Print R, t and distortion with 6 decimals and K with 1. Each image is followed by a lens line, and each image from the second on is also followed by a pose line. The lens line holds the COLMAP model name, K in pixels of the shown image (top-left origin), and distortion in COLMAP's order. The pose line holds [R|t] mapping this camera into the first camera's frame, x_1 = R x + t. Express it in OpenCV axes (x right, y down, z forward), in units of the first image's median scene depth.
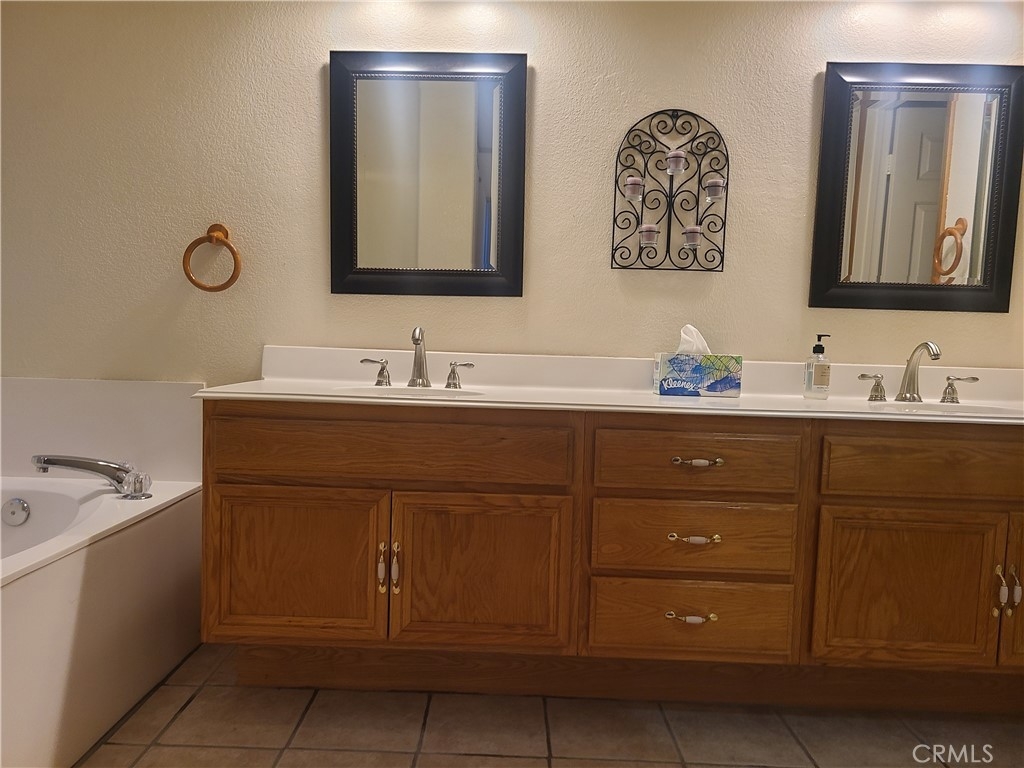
lens RADIAL K [[771.6, 0, 500.5], [0, 771.6, 389.0], [0, 0, 1]] dist [0.041145, -0.037810]
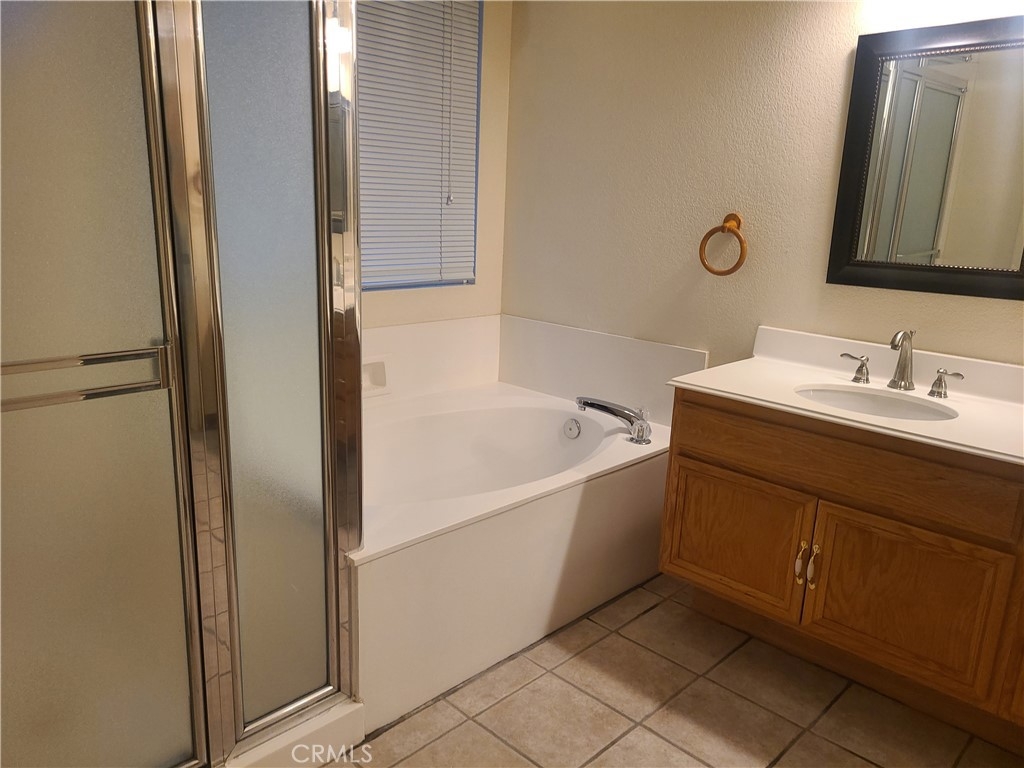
lens RADIAL K [[771.6, 0, 500.5], [0, 771.6, 389.0], [0, 0, 1]] dist [0.041145, -0.037810]
pose [[0.717078, 0.167249, -0.676629, 0.245921], [-0.059474, 0.981925, 0.179682, -0.184684], [0.694451, -0.088605, 0.714064, -0.066906]]
